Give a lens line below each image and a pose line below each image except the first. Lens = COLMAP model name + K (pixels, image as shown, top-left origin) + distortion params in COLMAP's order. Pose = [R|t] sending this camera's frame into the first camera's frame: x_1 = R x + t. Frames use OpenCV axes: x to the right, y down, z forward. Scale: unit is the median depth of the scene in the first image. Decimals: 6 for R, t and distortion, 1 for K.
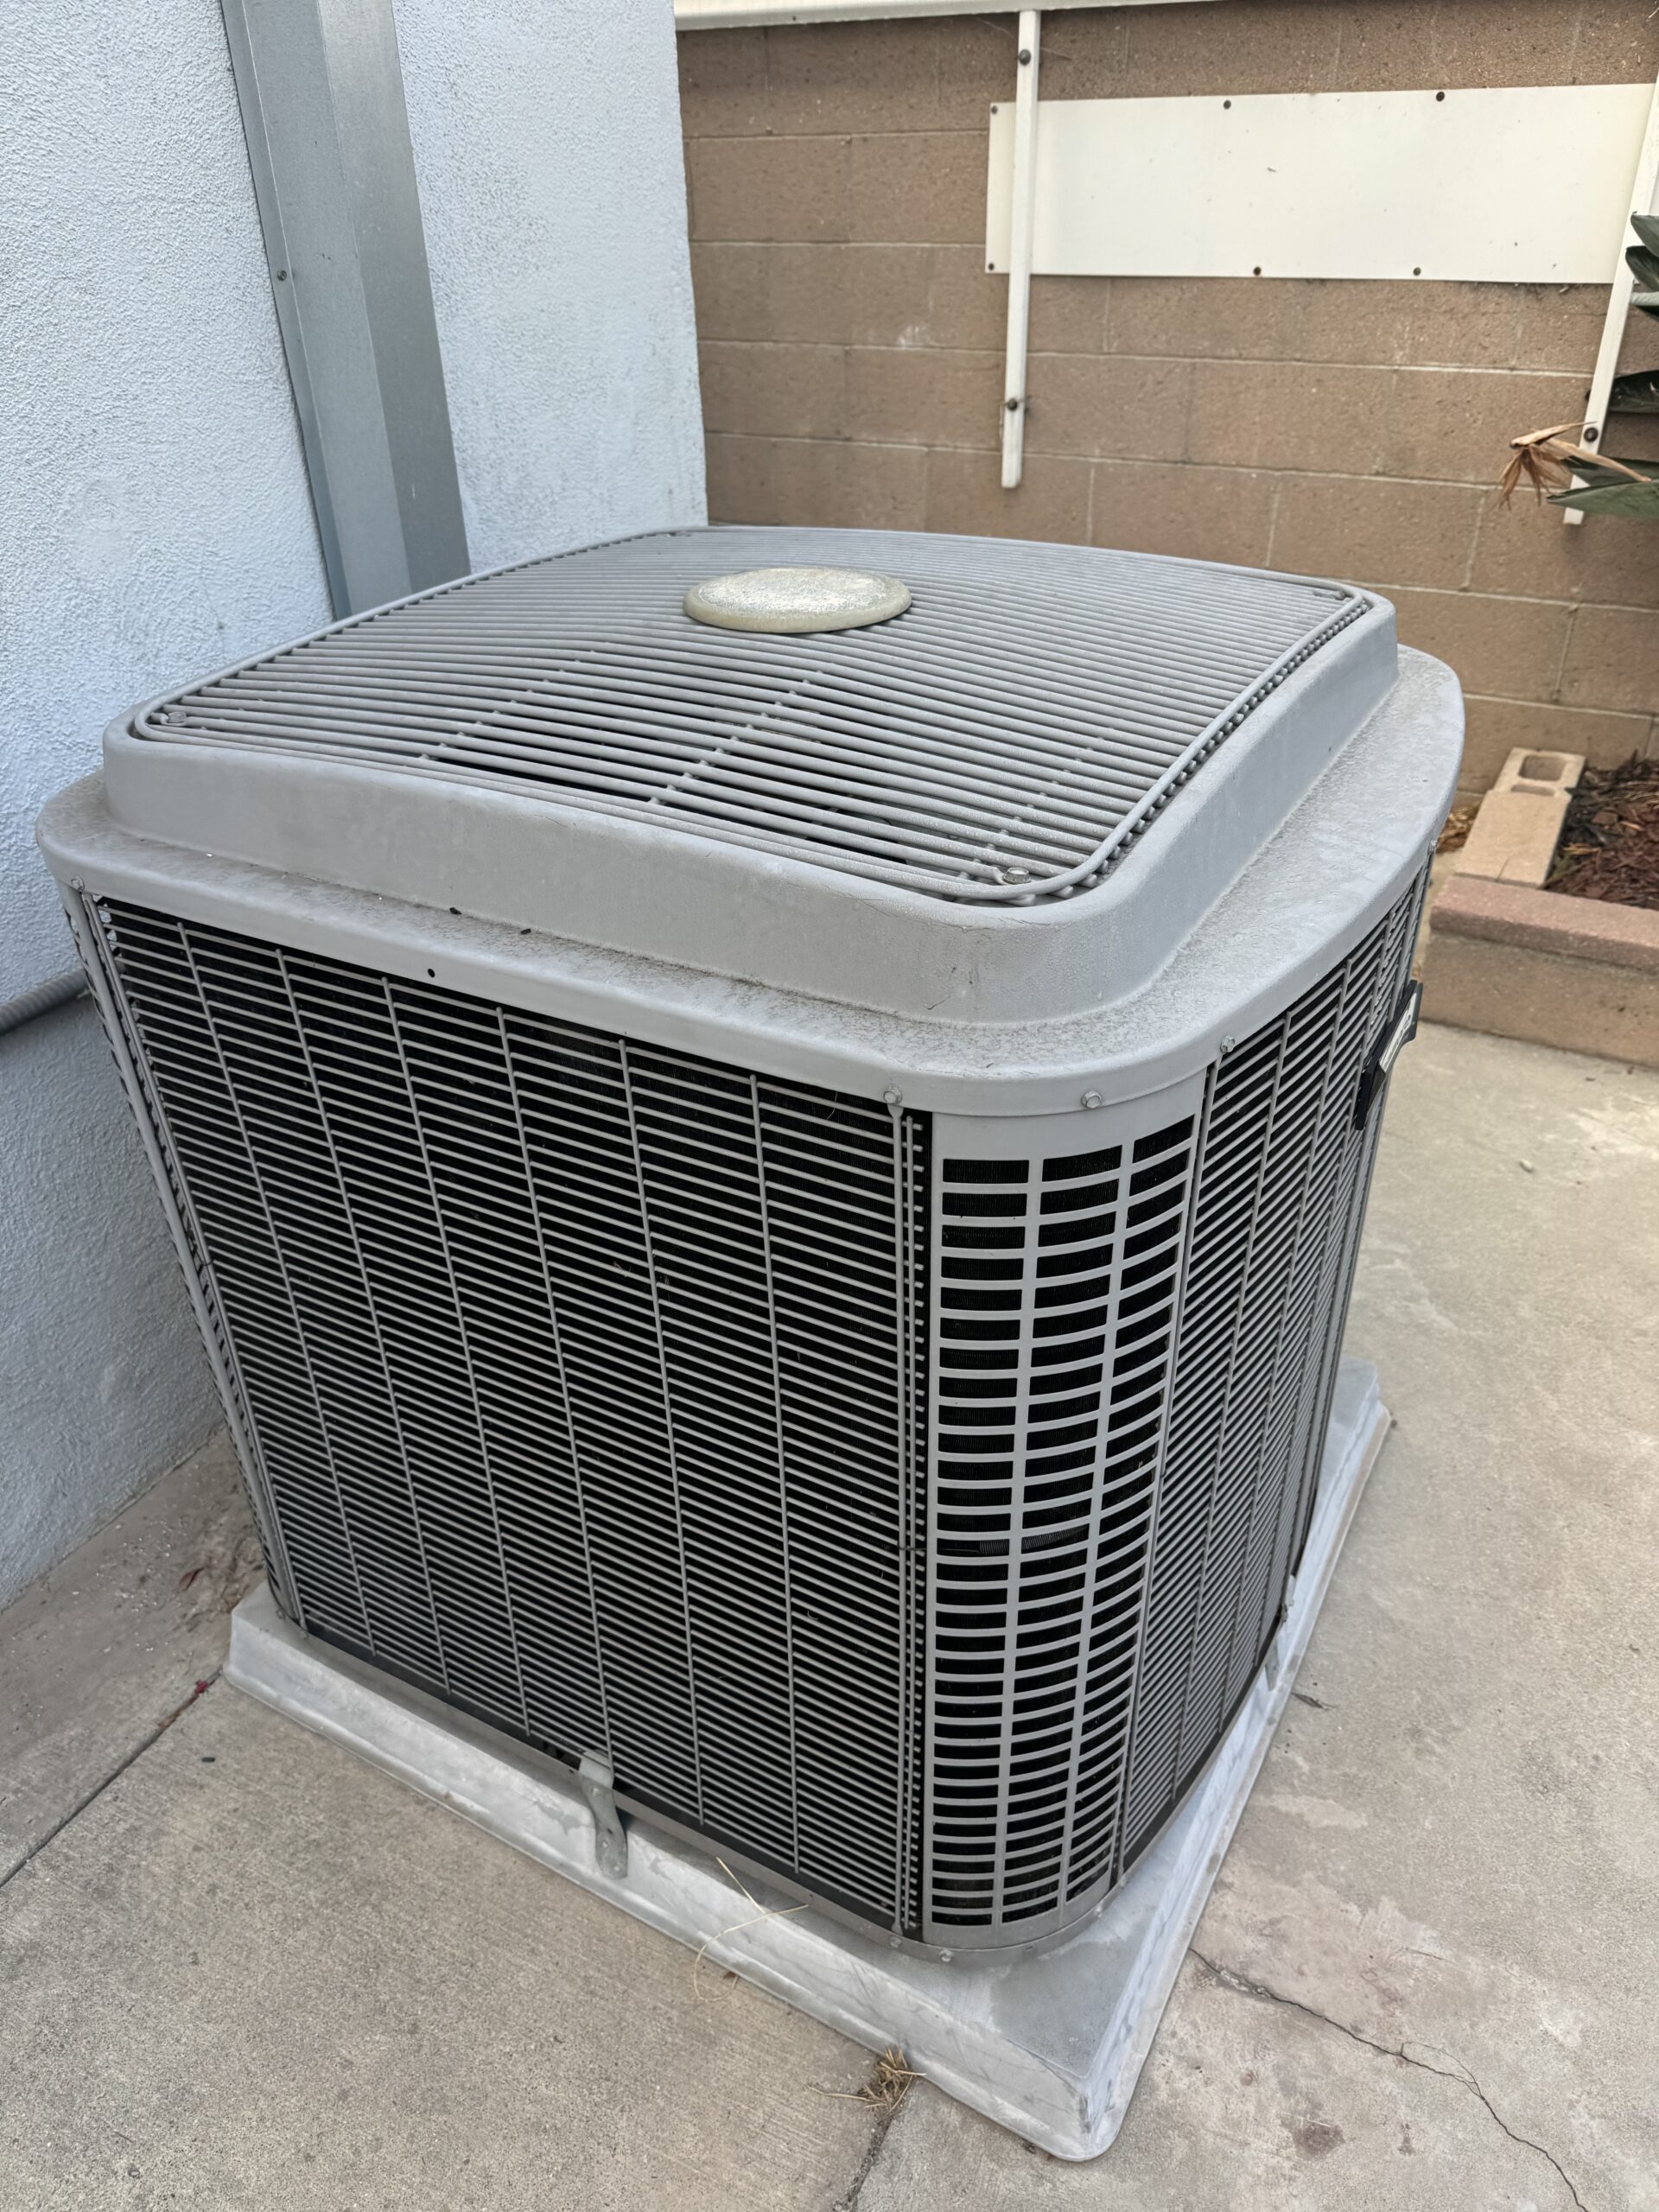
lens RADIAL K [[1559.6, 0, 831.9], [0, 1559.6, 1094.4], [0, 0, 1]] dist [-0.002451, -0.004258]
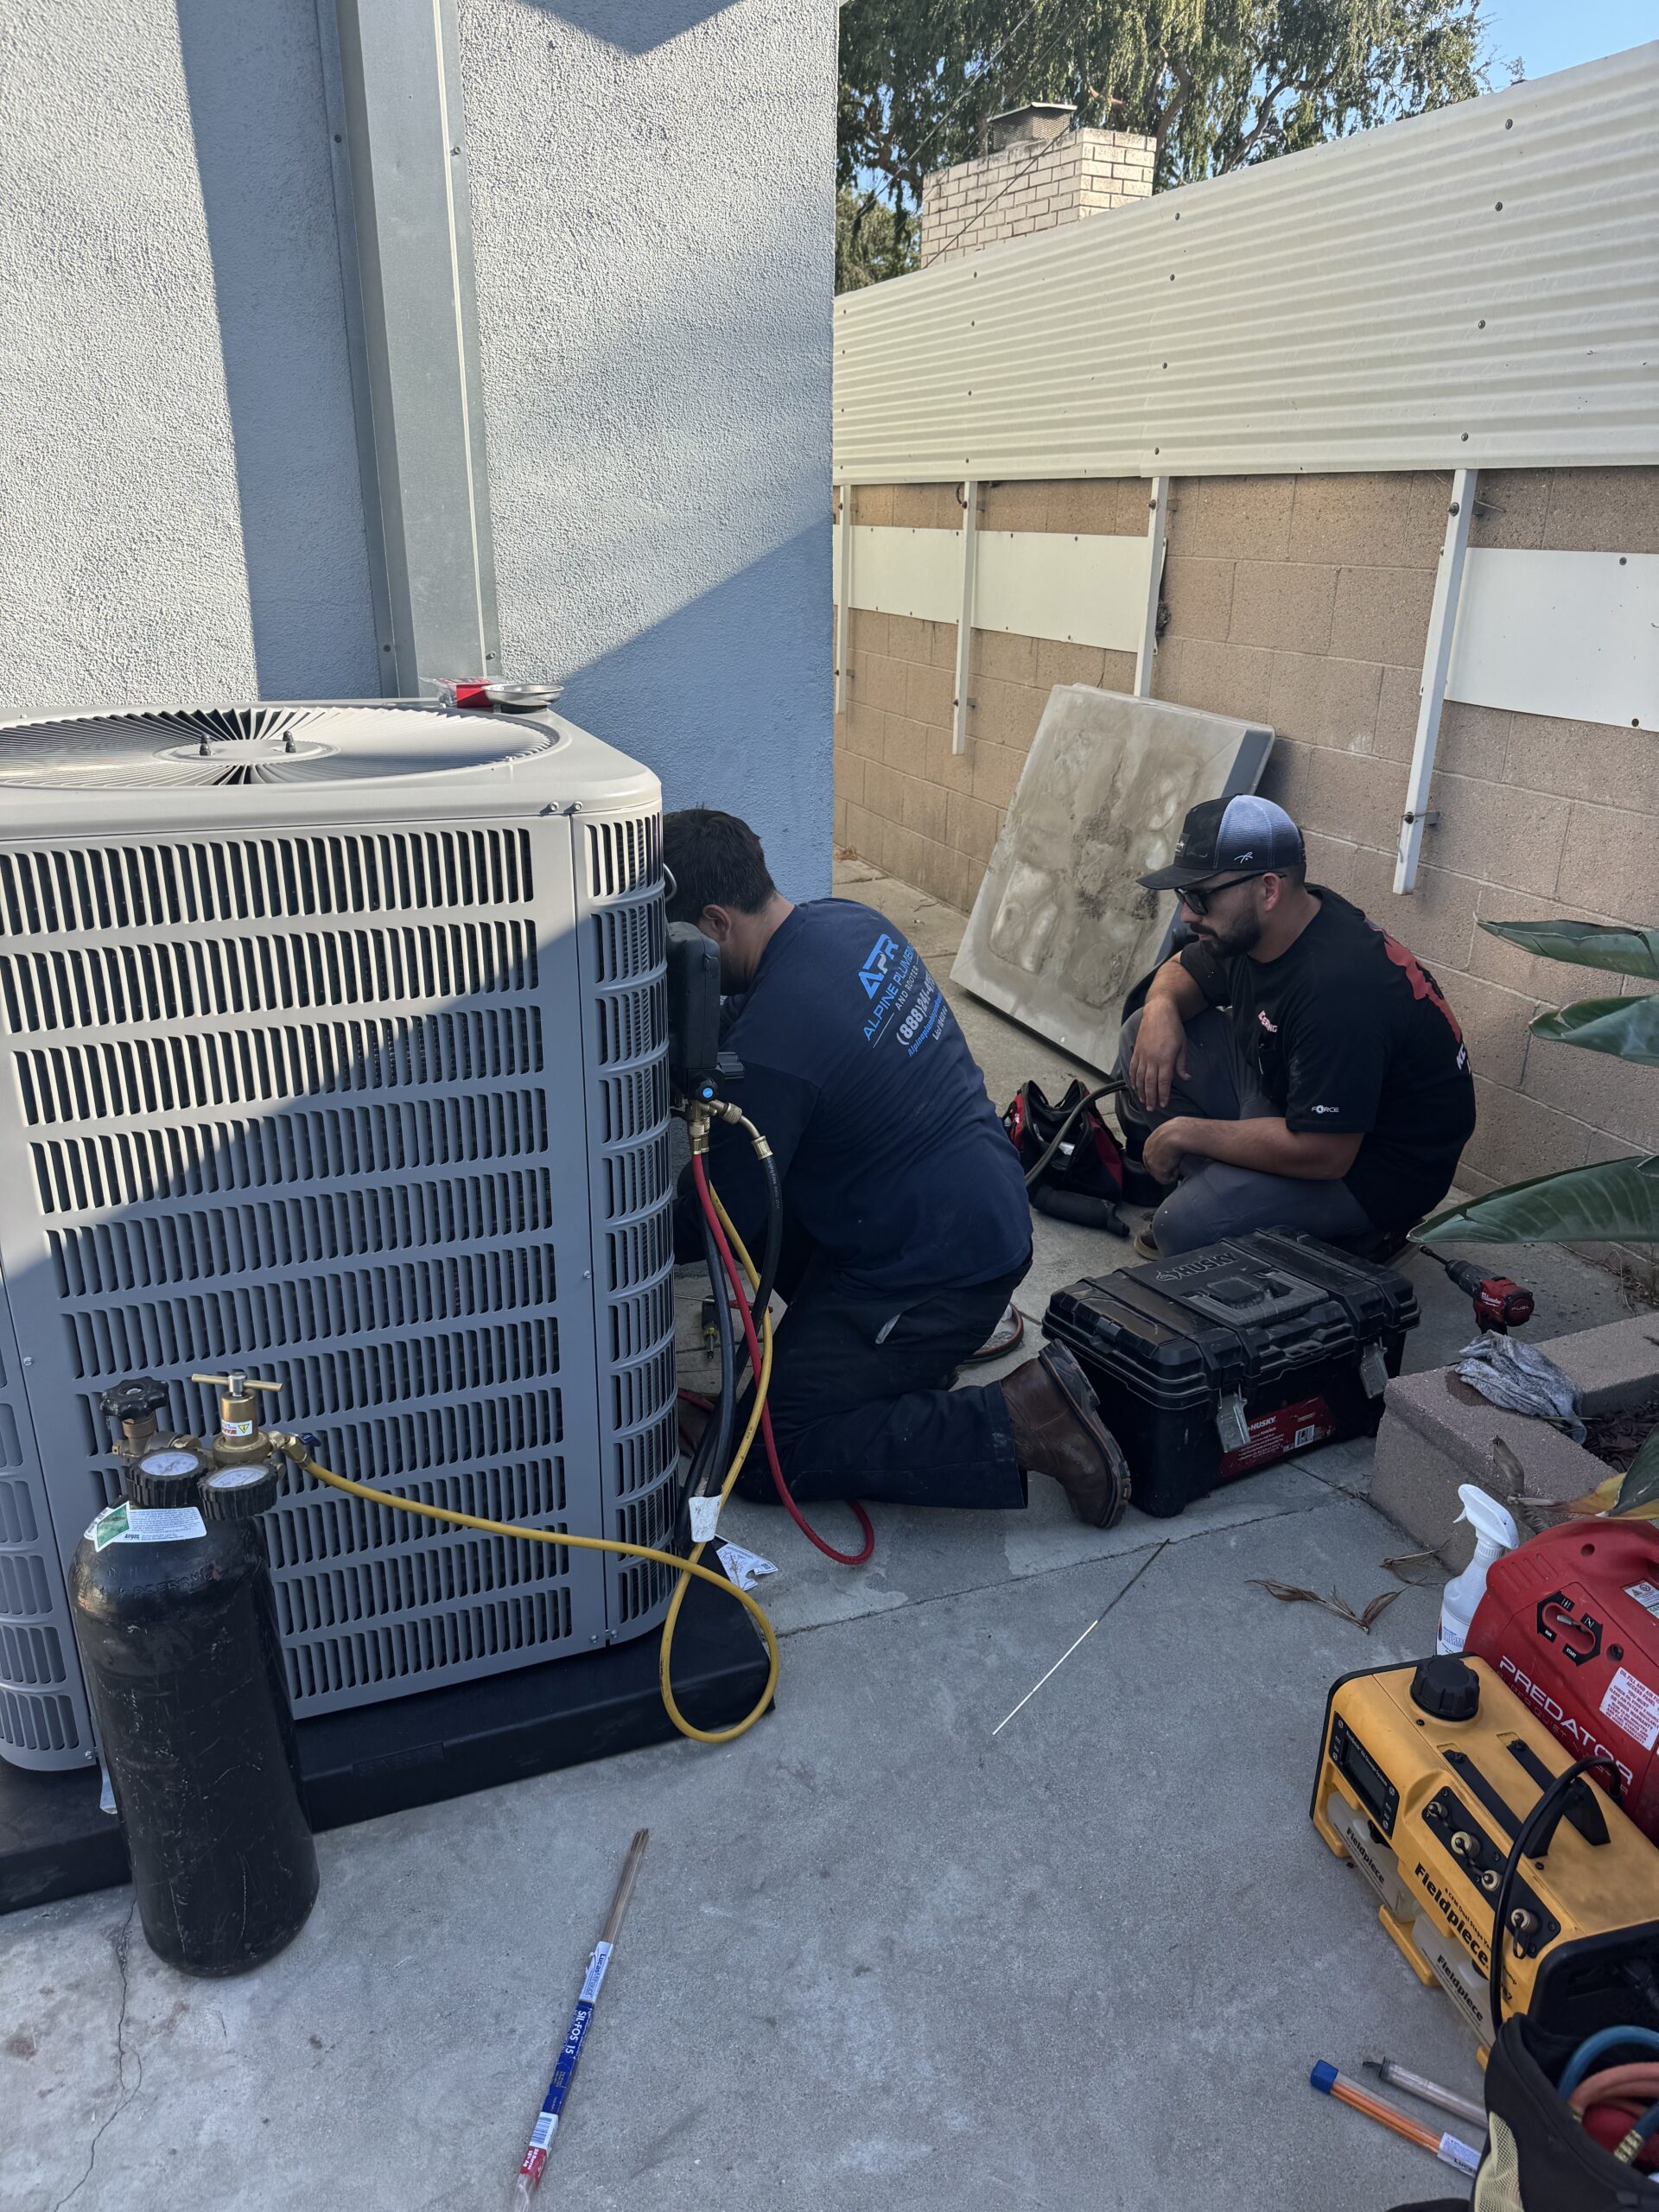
lens RADIAL K [[1559.6, 0, 834.4], [0, 1559.6, 1101.7], [0, 0, 1]] dist [-0.002451, -0.004258]
pose [[0.762100, 0.256978, -0.594278, 0.511389], [-0.363494, 0.929378, -0.064261, -0.078293], [0.535795, 0.264989, 0.801688, 0.047031]]
